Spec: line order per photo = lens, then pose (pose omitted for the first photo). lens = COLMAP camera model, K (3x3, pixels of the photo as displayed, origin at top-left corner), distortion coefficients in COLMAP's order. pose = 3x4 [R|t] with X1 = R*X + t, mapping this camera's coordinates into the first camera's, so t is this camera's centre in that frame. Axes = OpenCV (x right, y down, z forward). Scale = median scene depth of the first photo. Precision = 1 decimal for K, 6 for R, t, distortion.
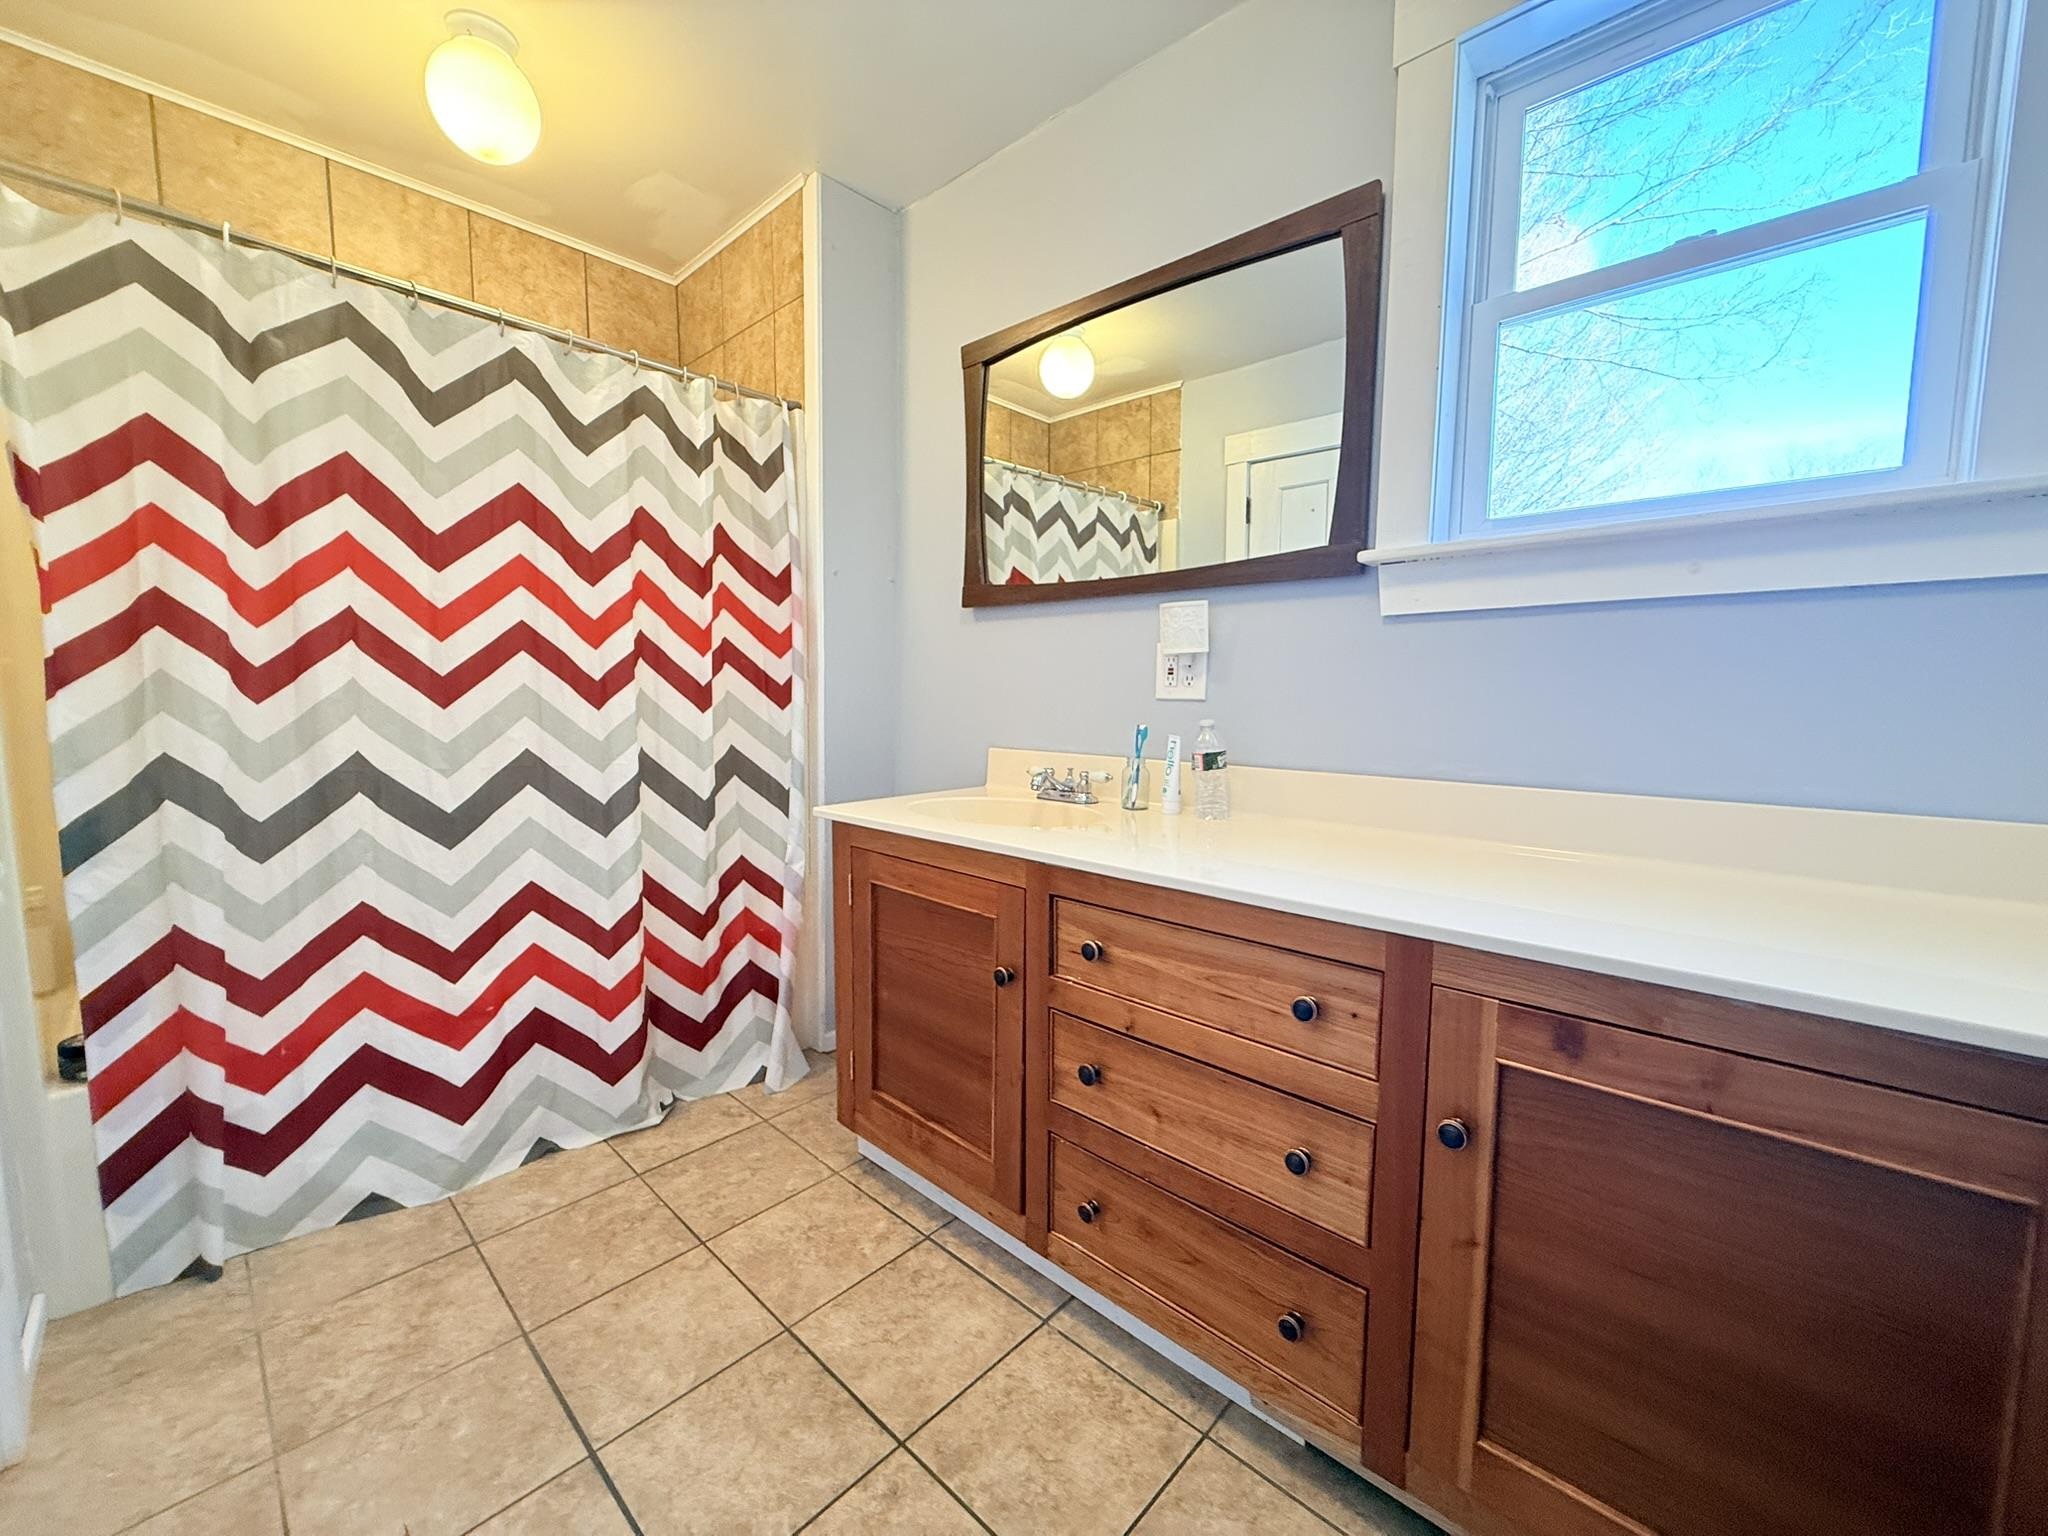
lens RADIAL K [[814.7, 0, 1018.9], [0, 814.7, 770.2], [0, 0, 1]] dist [-0.002628, 0.000889]
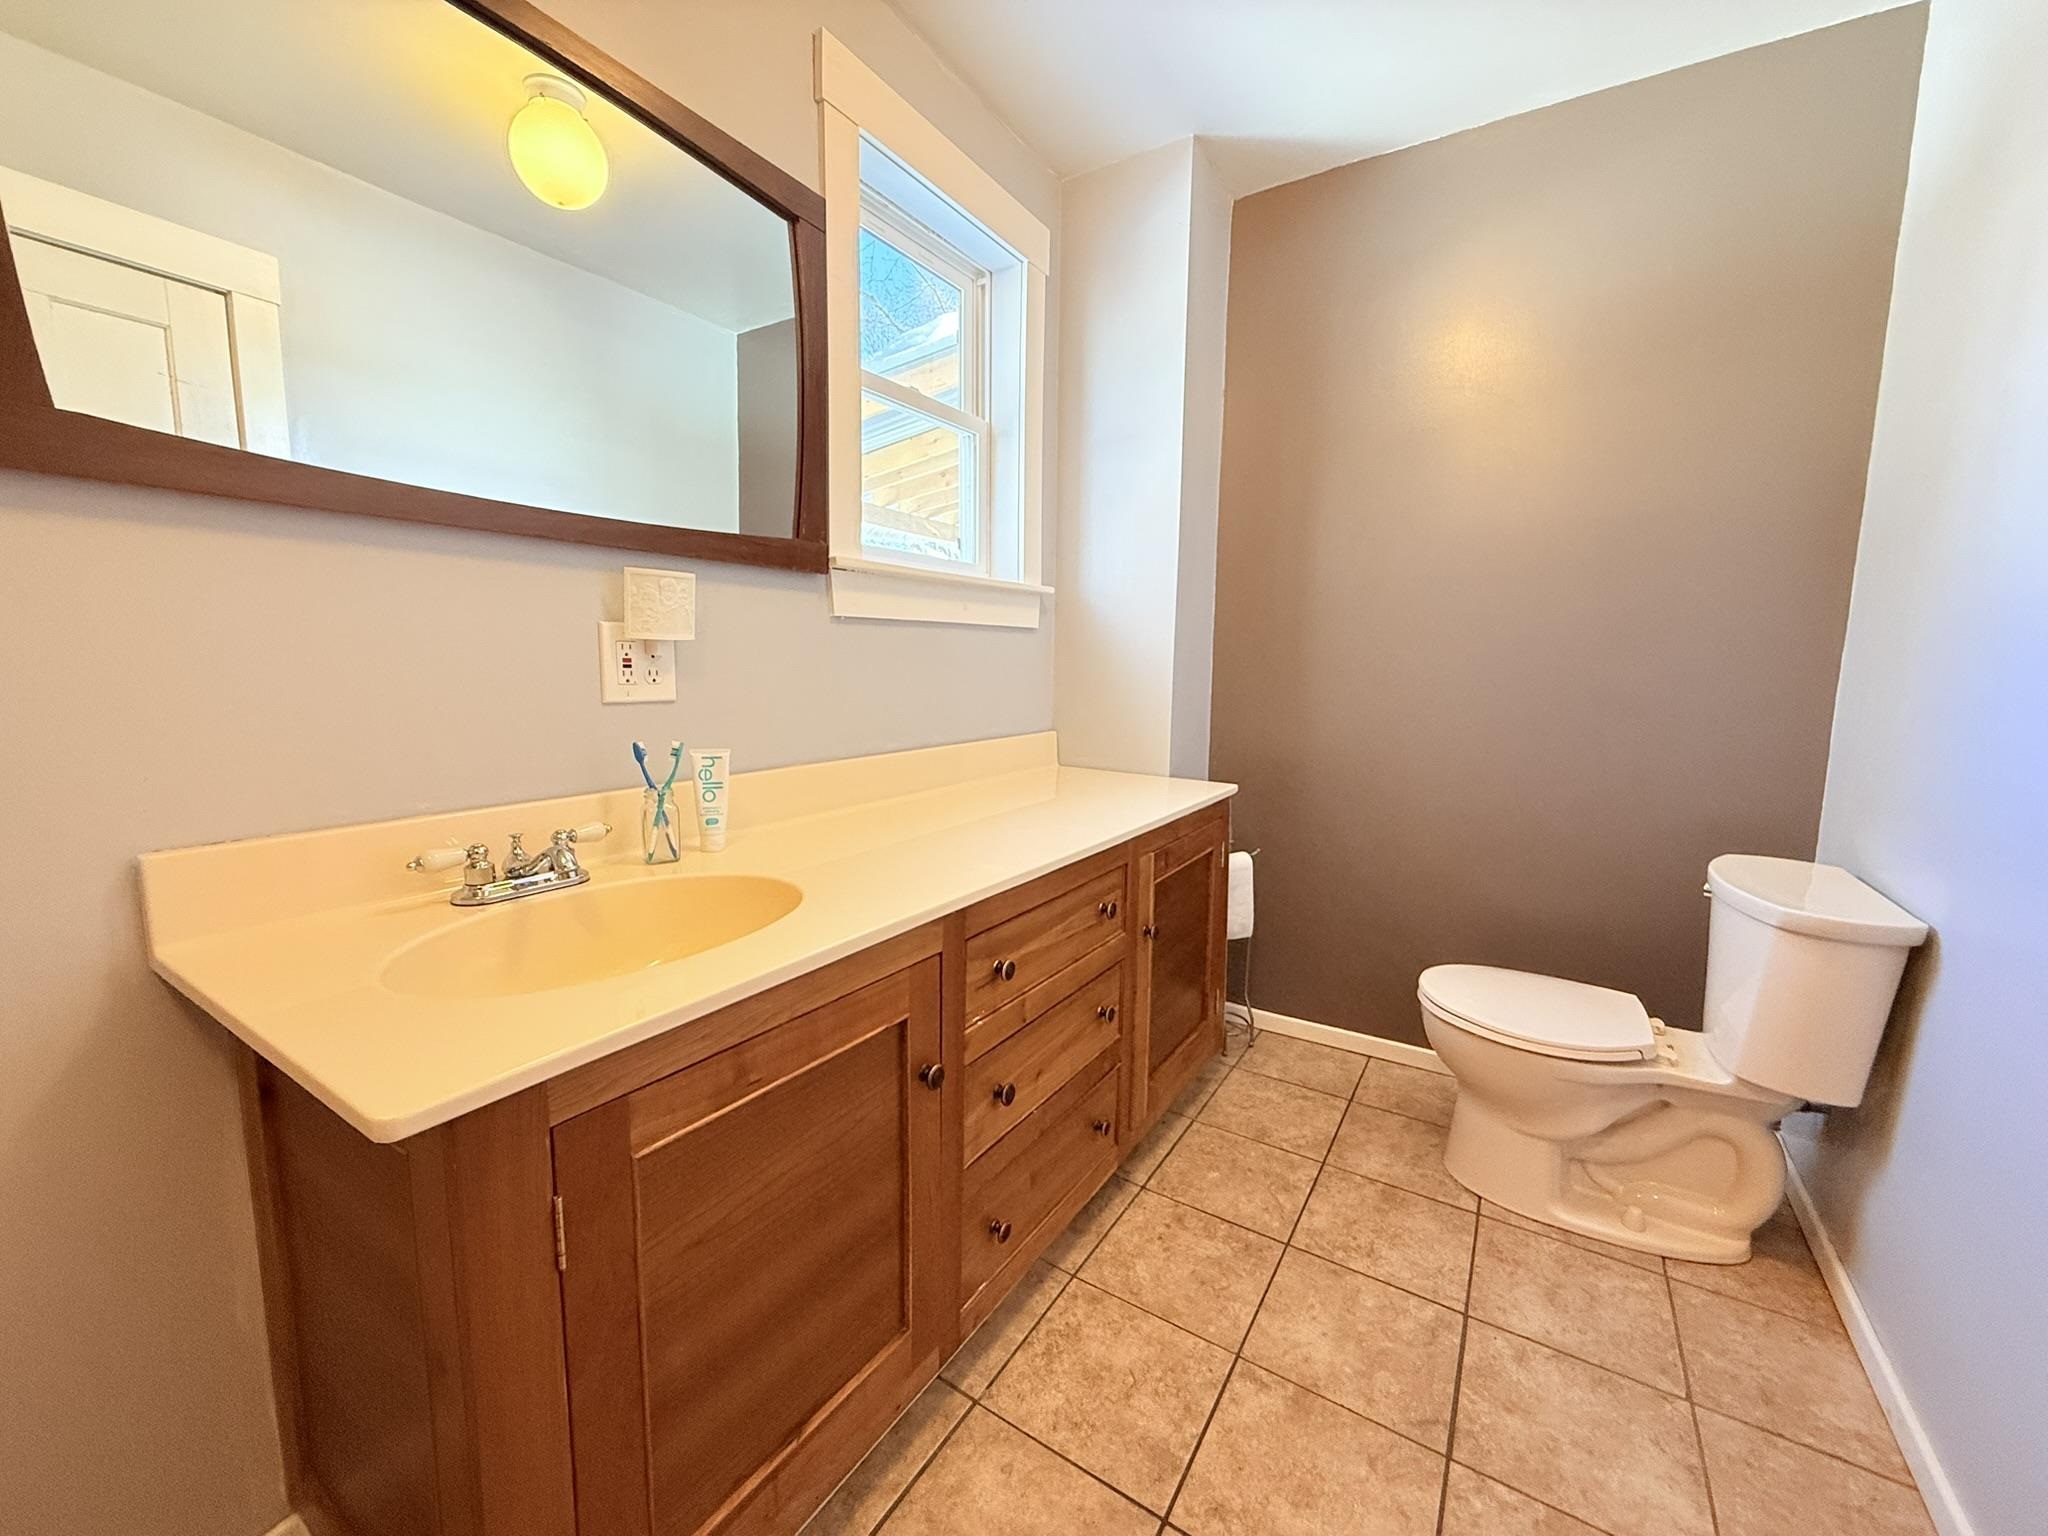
lens RADIAL K [[814.7, 0, 1018.7], [0, 814.7, 762.1], [0, 0, 1]] dist [-0.002628, 0.000889]
pose [[-0.184730, -0.135261, 0.973437, -0.827190], [0.074846, 0.985671, 0.151165, -0.167590], [-0.979935, 0.100782, -0.171960, 1.133070]]
